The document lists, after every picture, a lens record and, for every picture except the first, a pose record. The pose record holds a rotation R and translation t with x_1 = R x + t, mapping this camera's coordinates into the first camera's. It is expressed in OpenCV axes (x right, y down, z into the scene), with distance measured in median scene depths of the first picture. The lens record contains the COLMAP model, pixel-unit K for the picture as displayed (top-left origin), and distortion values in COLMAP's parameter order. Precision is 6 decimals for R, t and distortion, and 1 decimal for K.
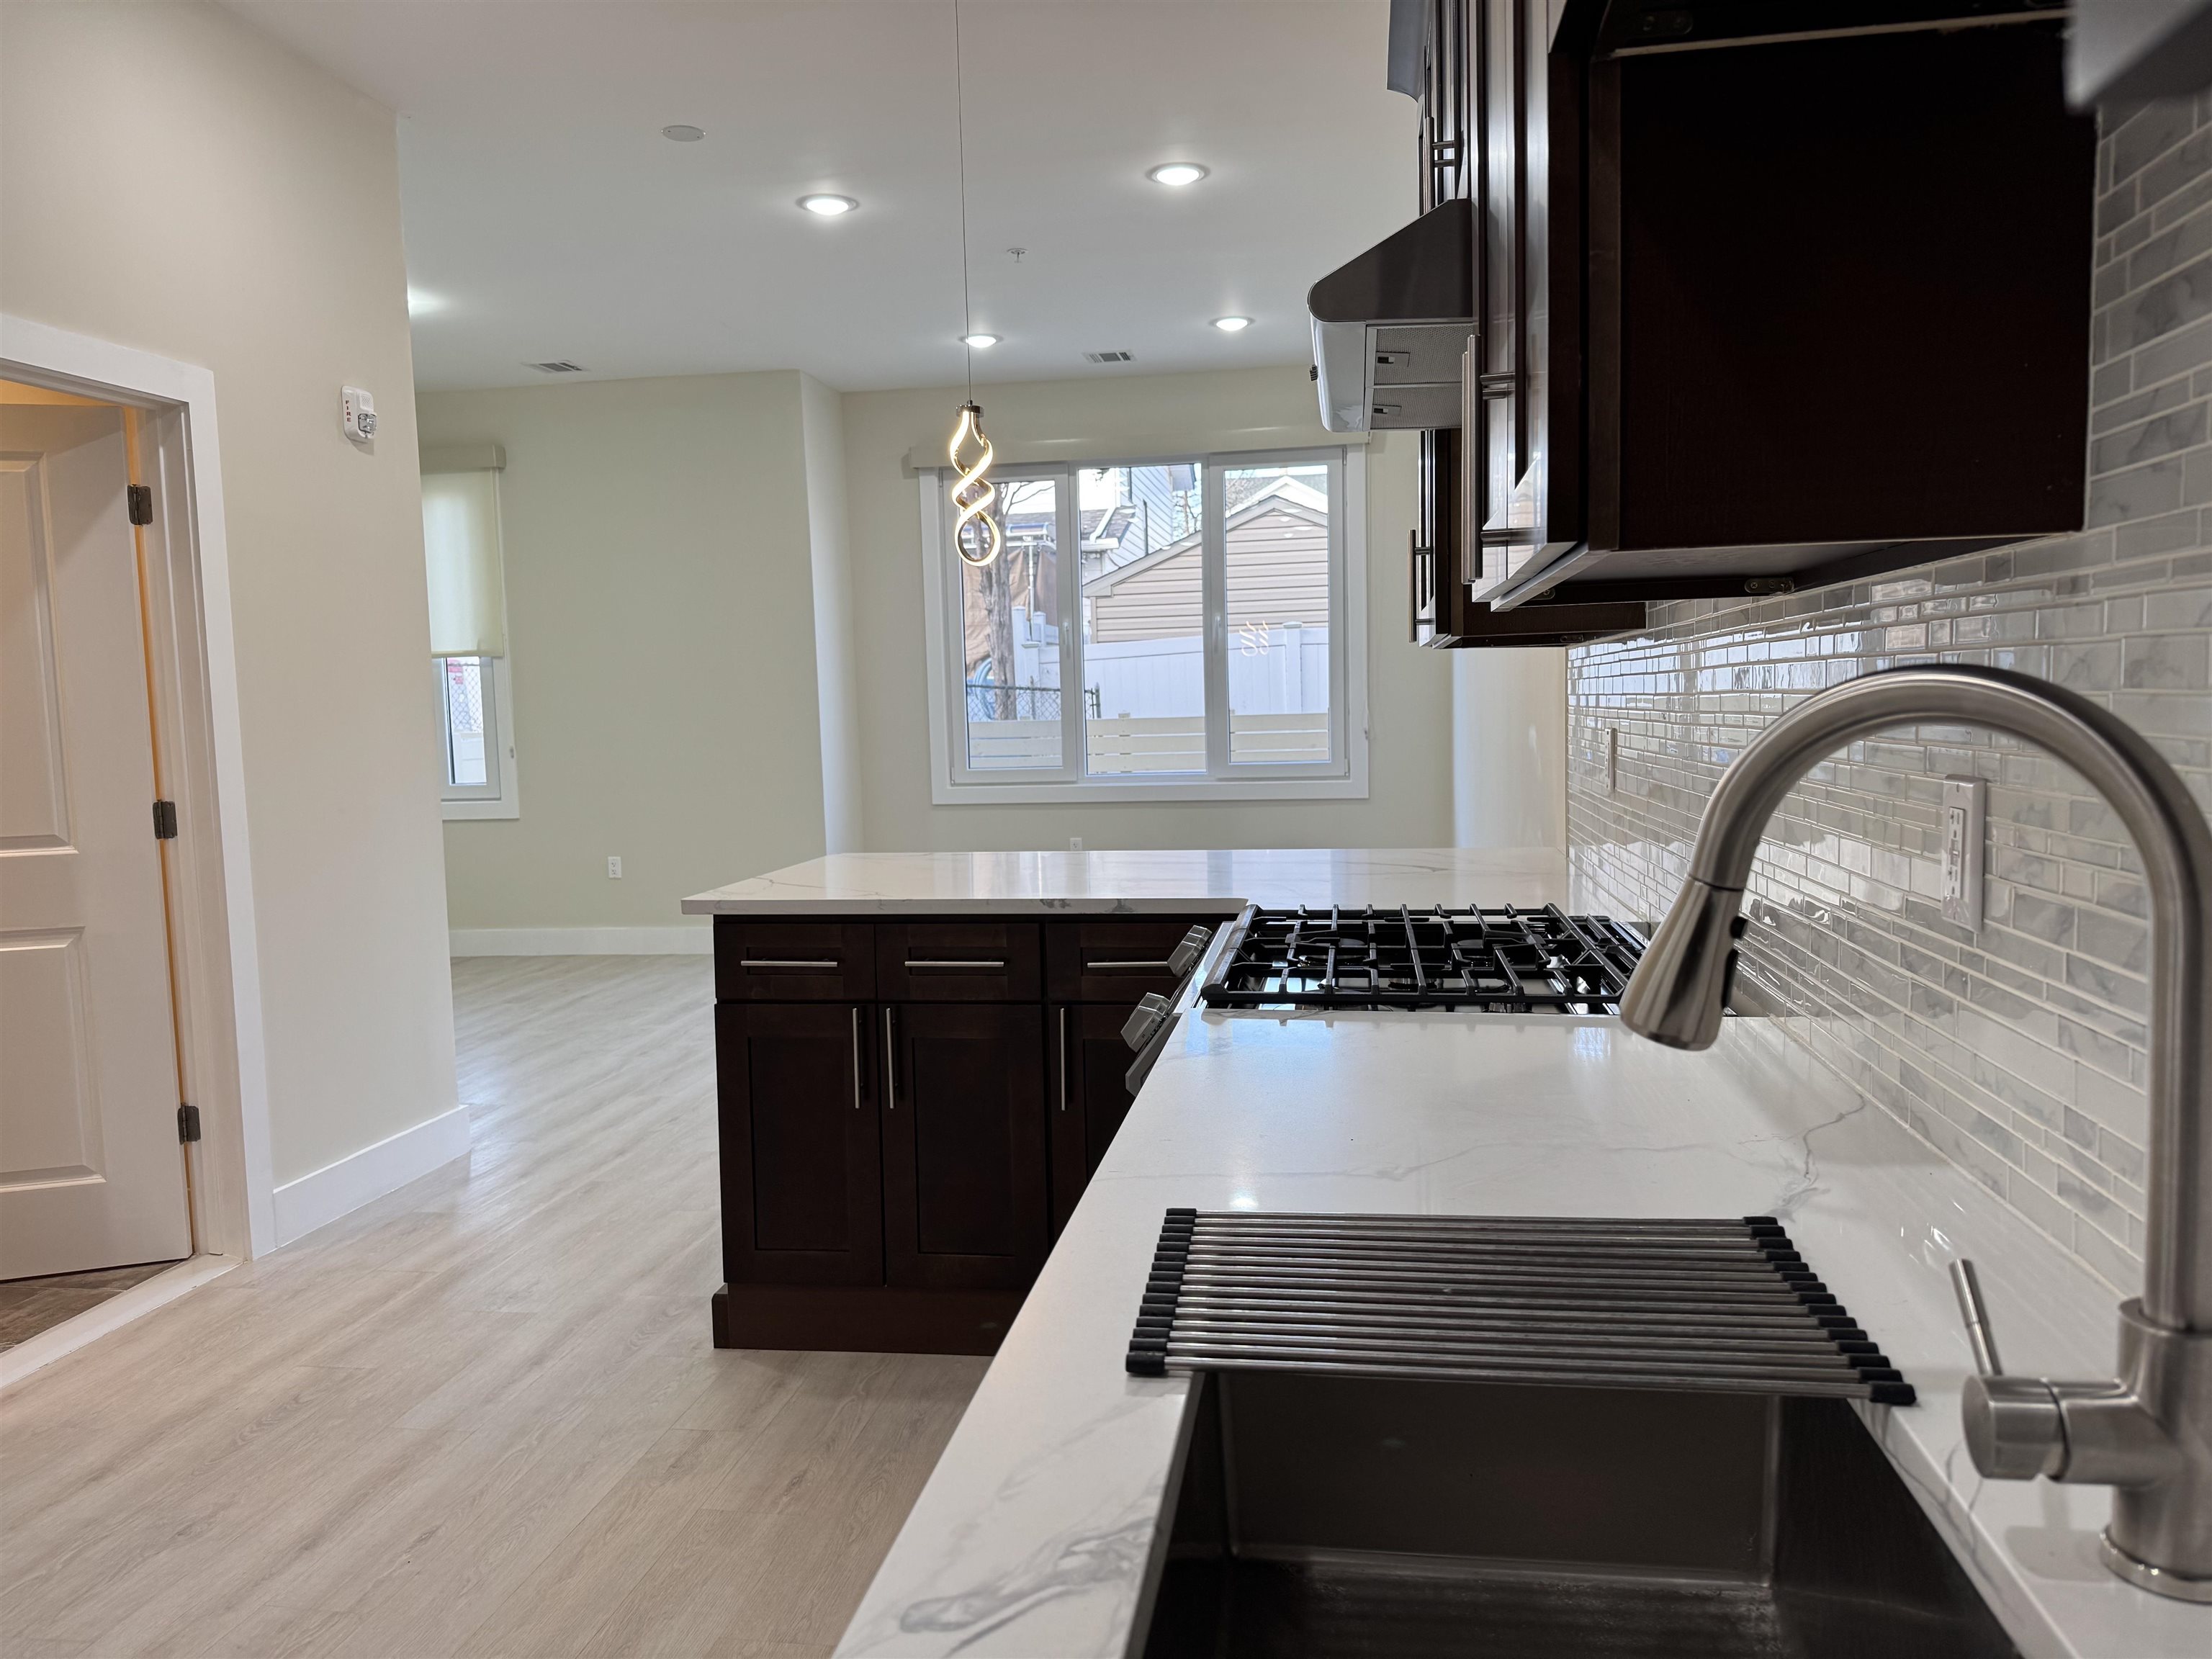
lens RADIAL K [[1560.8, 0, 1132.8], [0, 1560.8, 836.1], [0, 0, 1]] dist [0.032718, -0.045996]
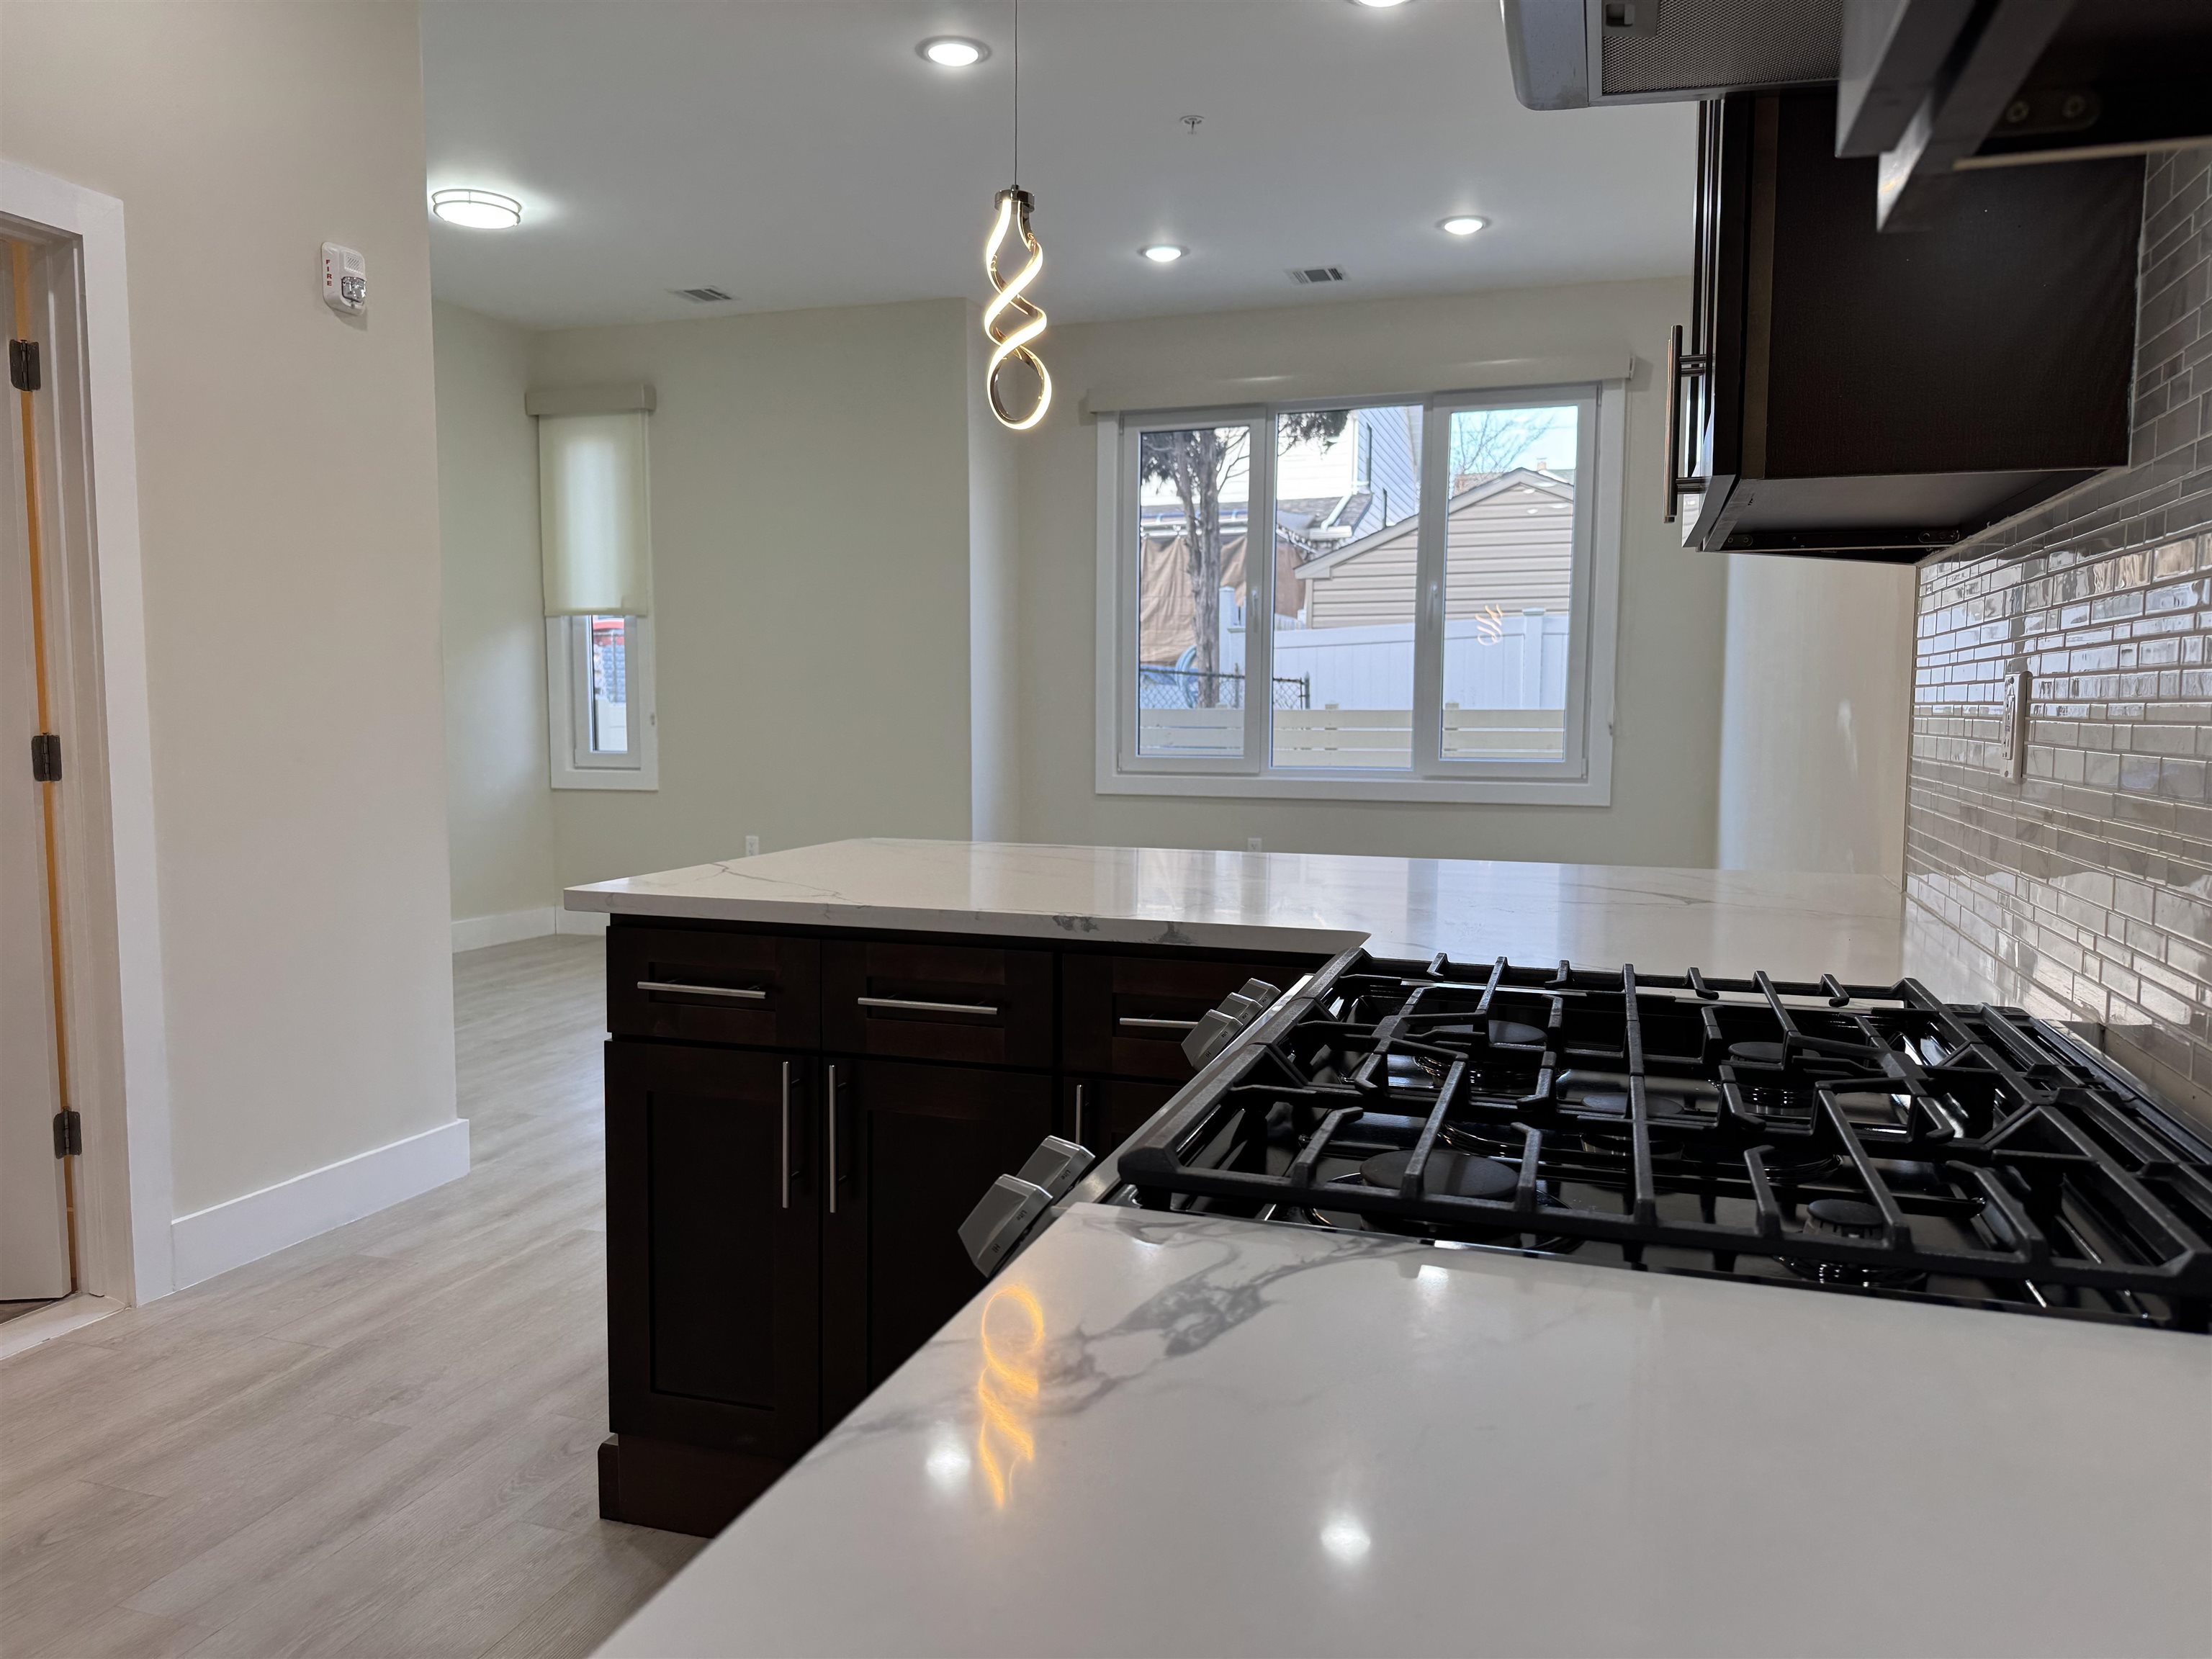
lens RADIAL K [[1566.0, 0, 1104.0], [0, 1566.0, 841.1], [0, 0, 1]] dist [0.057293, -0.086866]
pose [[0.985322, 0.045263, -0.164599, 0.057281], [-0.044998, 0.998973, 0.005342, 0.003940], [0.164671, 0.002143, 0.986346, 0.298033]]
